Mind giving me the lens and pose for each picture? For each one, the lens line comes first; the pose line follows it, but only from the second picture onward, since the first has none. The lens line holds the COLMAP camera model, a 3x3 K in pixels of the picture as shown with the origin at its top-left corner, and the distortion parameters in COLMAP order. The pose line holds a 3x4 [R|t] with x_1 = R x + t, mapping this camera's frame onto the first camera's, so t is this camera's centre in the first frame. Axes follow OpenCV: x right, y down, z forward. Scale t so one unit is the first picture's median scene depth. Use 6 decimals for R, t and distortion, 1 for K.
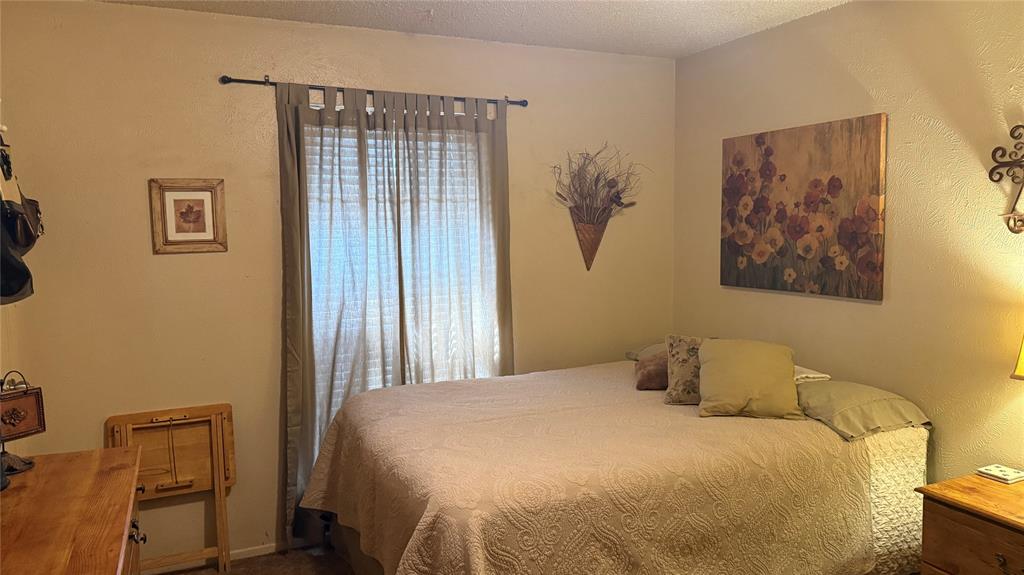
lens RADIAL K [[709.4, 0, 504.4], [0, 709.4, 280.8], [0, 0, 1]] dist [0.073945, -0.110258]
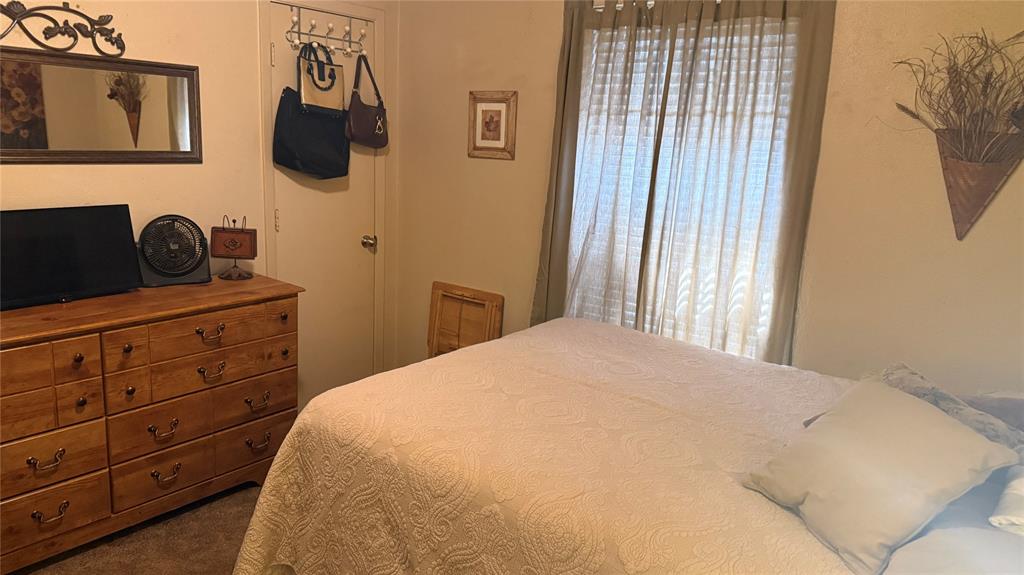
lens RADIAL K [[709.4, 0, 516.8], [0, 709.4, 294.5], [0, 0, 1]] dist [0.073945, -0.110258]
pose [[0.465547, 0.227579, -0.855262, 0.602102], [-0.124452, 0.973605, 0.191326, -0.050061], [0.876229, 0.017368, 0.481582, 0.494490]]
